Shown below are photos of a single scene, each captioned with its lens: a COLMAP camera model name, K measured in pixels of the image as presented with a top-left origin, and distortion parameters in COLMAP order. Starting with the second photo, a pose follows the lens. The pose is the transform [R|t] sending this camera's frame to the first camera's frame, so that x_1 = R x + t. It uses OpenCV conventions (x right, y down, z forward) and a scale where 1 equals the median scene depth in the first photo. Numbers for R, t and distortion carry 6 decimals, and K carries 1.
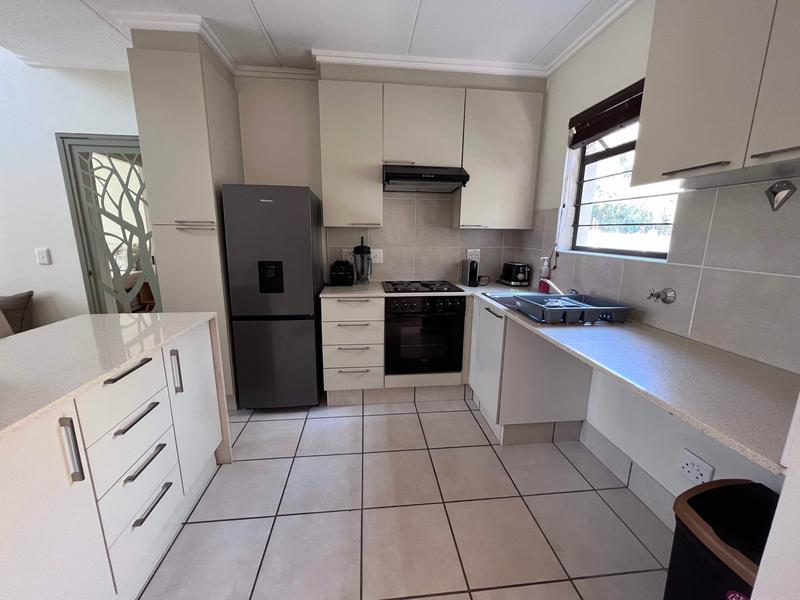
lens RADIAL K [[322.6, 0, 398.4], [0, 322.6, 297.7], [0, 0, 1]] dist [0.001160, 0.000340]
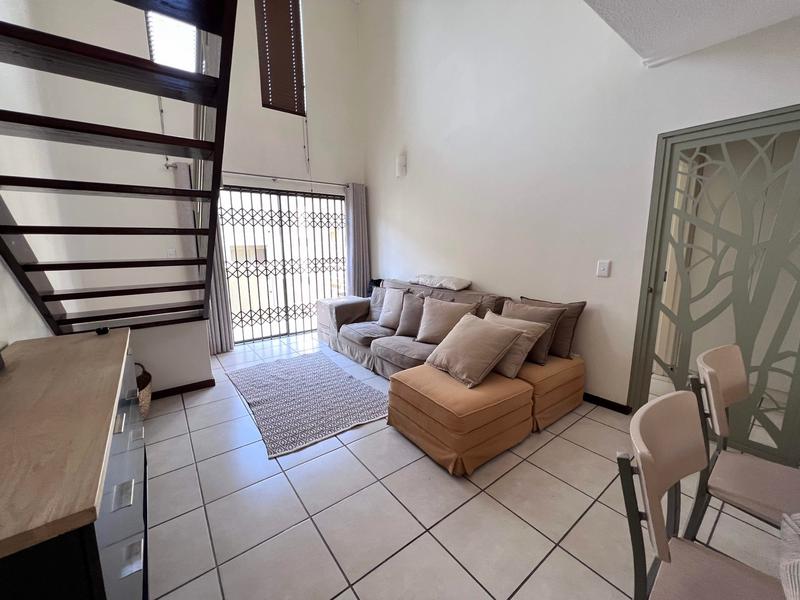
lens RADIAL K [[322.6, 0, 398.2], [0, 322.6, 296.2], [0, 0, 1]] dist [0.001160, 0.000340]
pose [[0.519985, 0.131799, -0.843946, -0.579683], [-0.160015, 0.985563, 0.055324, 0.000175], [0.839054, 0.106277, 0.533568, -0.036333]]
